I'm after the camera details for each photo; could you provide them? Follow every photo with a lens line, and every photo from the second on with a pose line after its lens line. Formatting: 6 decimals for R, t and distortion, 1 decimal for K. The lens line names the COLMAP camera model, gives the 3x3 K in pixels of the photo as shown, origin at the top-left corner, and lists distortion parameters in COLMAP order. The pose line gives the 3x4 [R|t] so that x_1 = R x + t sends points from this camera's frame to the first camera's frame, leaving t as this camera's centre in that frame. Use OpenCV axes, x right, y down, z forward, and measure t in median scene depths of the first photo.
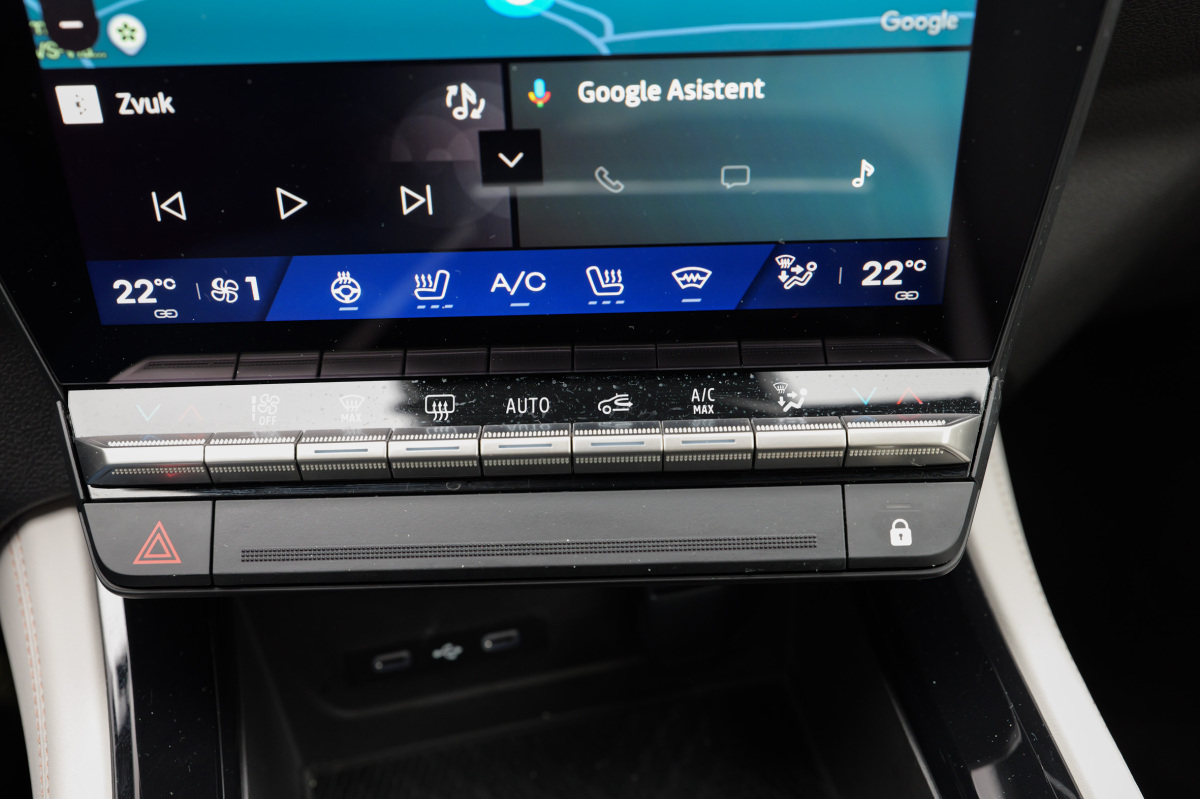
lens RADIAL K [[1440.0, 0, 600.8], [0, 1440.0, 388.3], [0, 0, 1]] dist [-0.004344, 0.000000]
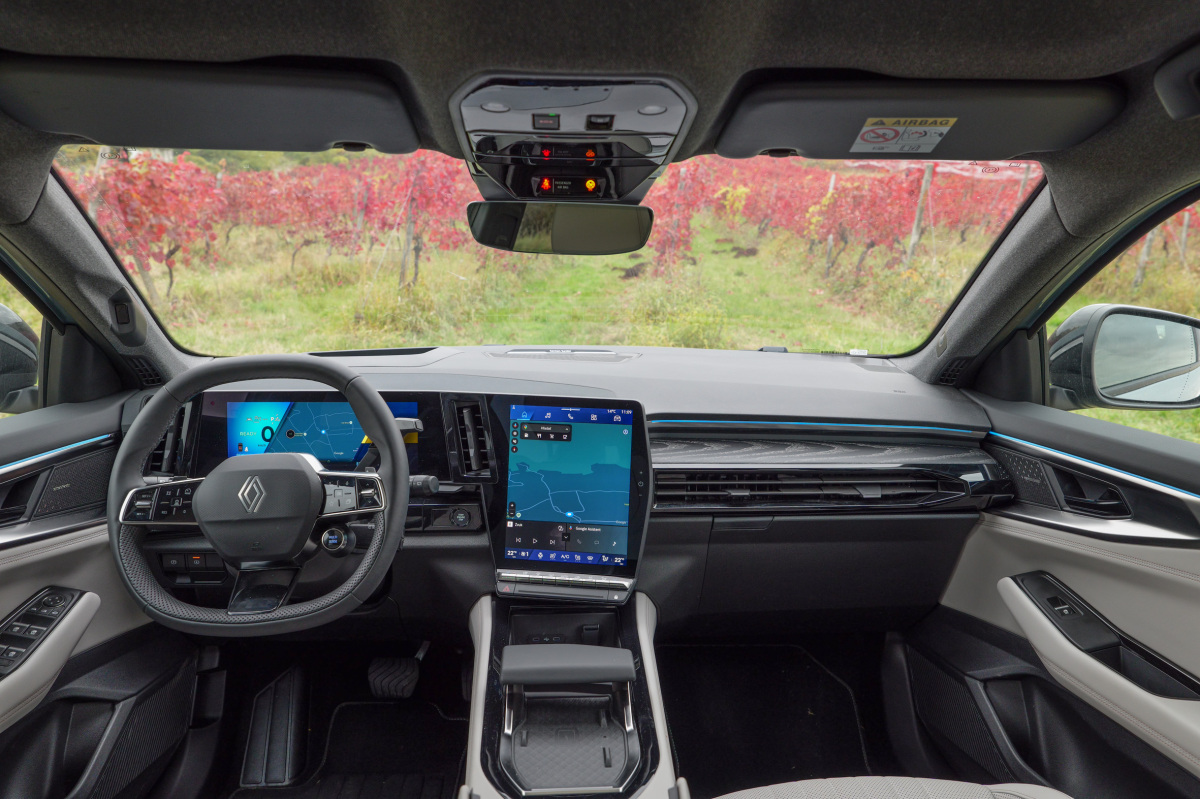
lens RADIAL K [[809.9, 0, 601.2], [0, 809.9, 398.3], [0, 0, 1]] dist [-0.032335, 0.010972]
pose [[0.988149, 0.062113, -0.140371, 0.615734], [-0.129764, 0.826515, -0.547753, 1.413985], [0.081996, 0.559477, 0.824780, -2.627989]]
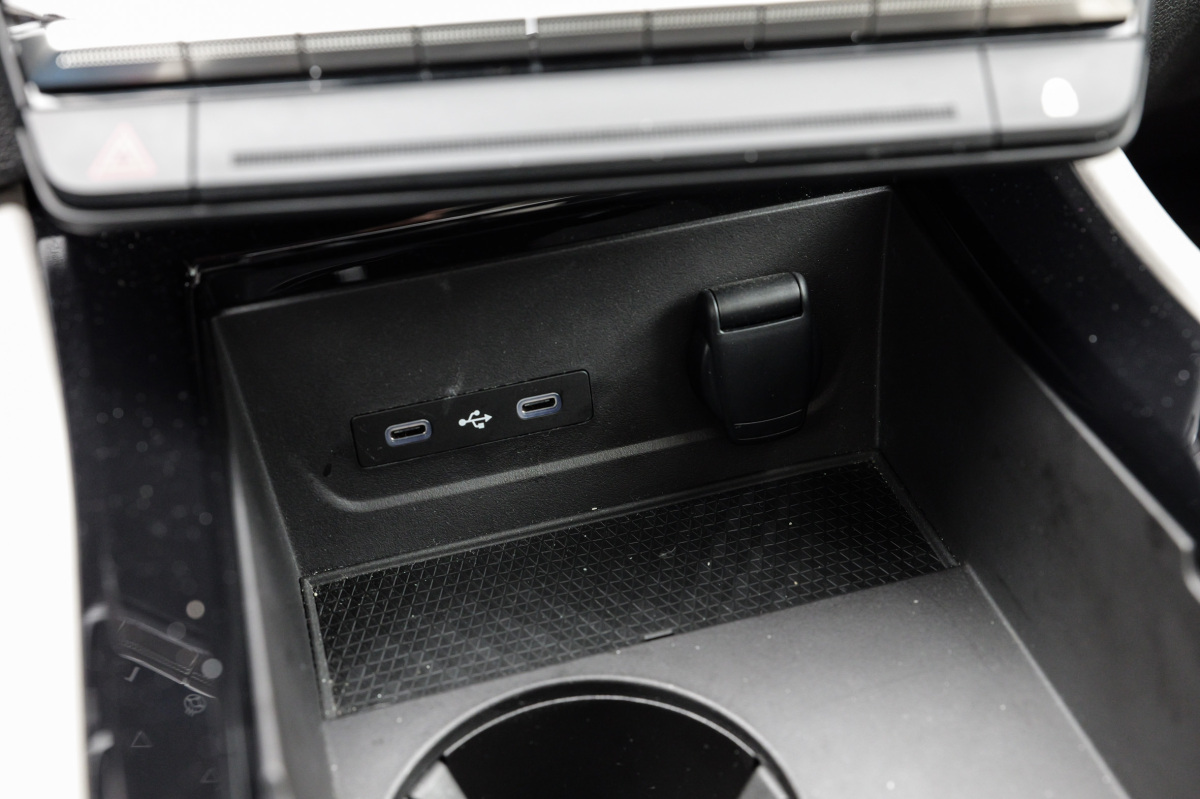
lens RADIAL K [[1440.0, 0, 605.9], [0, 1440.0, 394.5], [0, 0, 1]] dist [-0.004344, 0.000000]
pose [[0.997826, -0.049003, 0.044059, -0.088965], [0.053254, 0.993444, -0.101155, 0.338831], [-0.038813, 0.103282, 0.993895, 0.232924]]
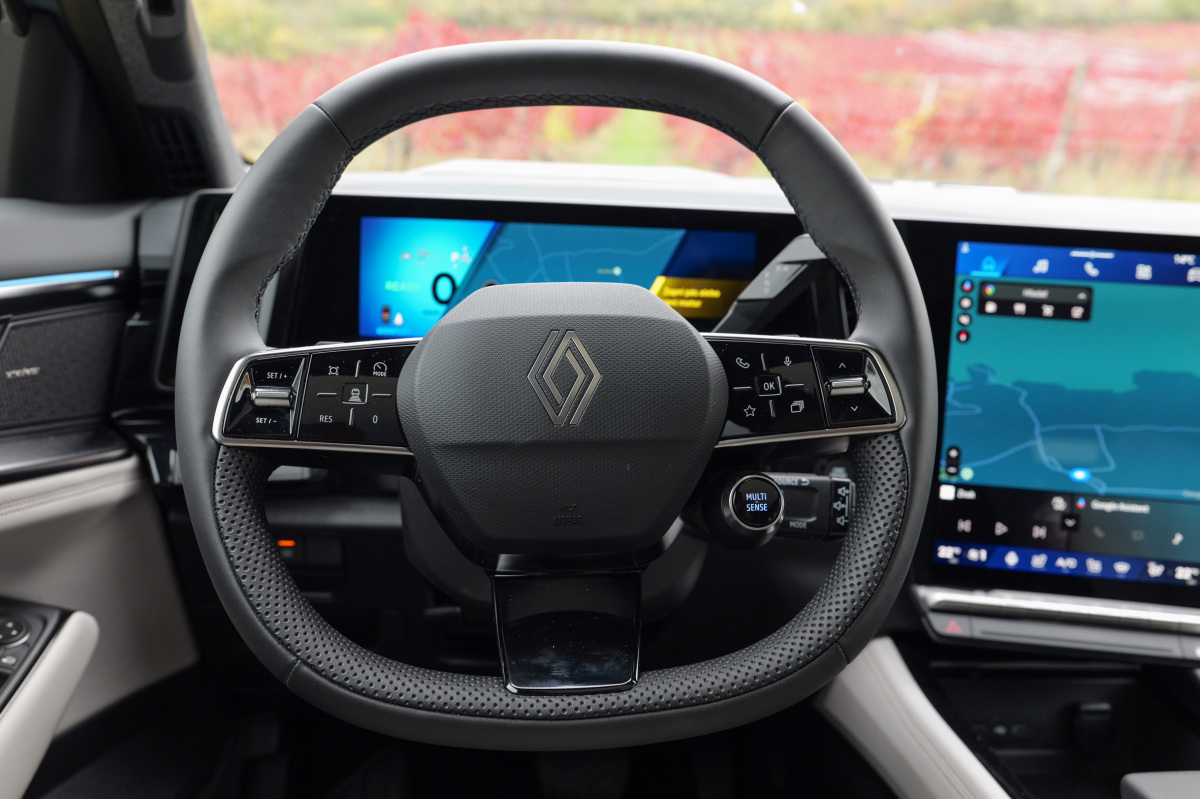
lens RADIAL K [[1022.5, 0, 603.8], [0, 1022.5, 403.1], [0, 0, 1]] dist [-0.014658, -0.003685]
pose [[0.985337, 0.097761, -0.139836, -0.819776], [-0.156876, 0.841361, -0.517205, 1.002171], [0.067091, 0.531558, 0.844361, -1.245705]]
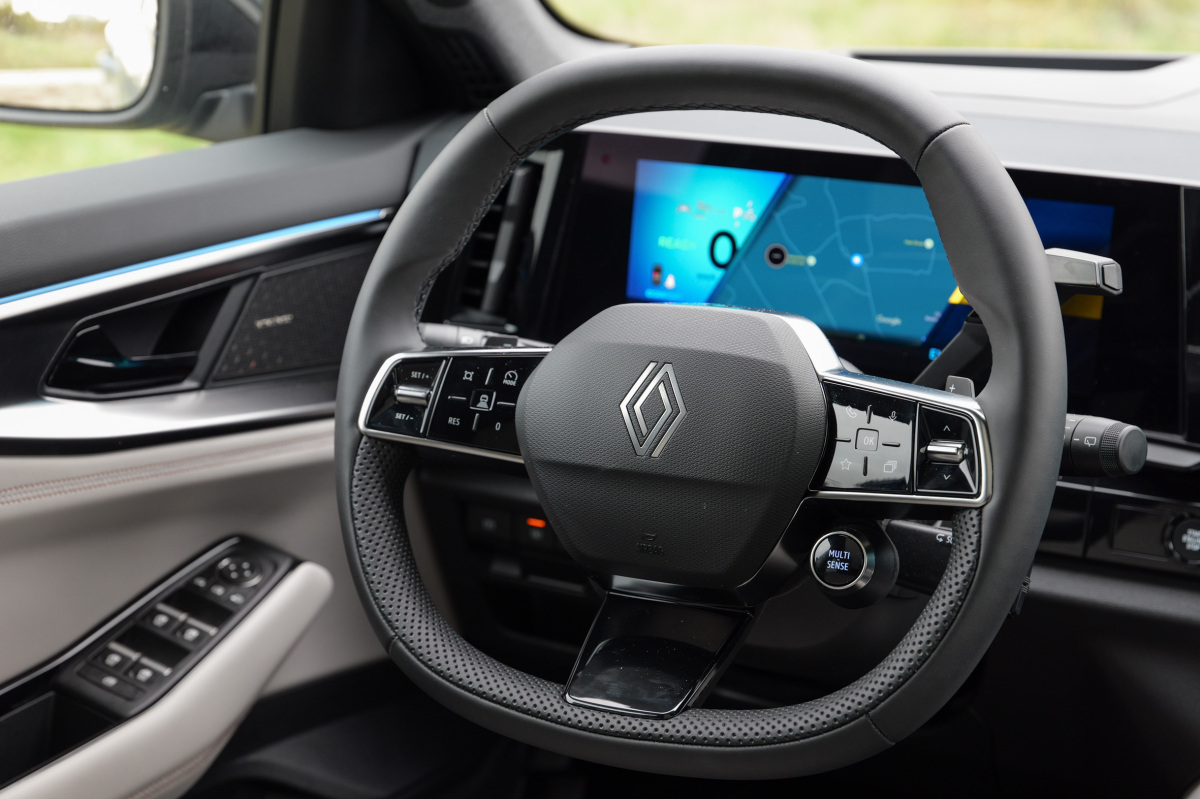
lens RADIAL K [[1879.8, 0, 599.1], [0, 1879.8, 393.3], [0, 0, 1]] dist [-0.013442, 0.000000]
pose [[0.798607, 0.215425, -0.561978, 0.379436], [-0.445384, 0.839558, -0.311087, 1.087002], [0.404797, 0.498732, 0.766424, -2.167357]]
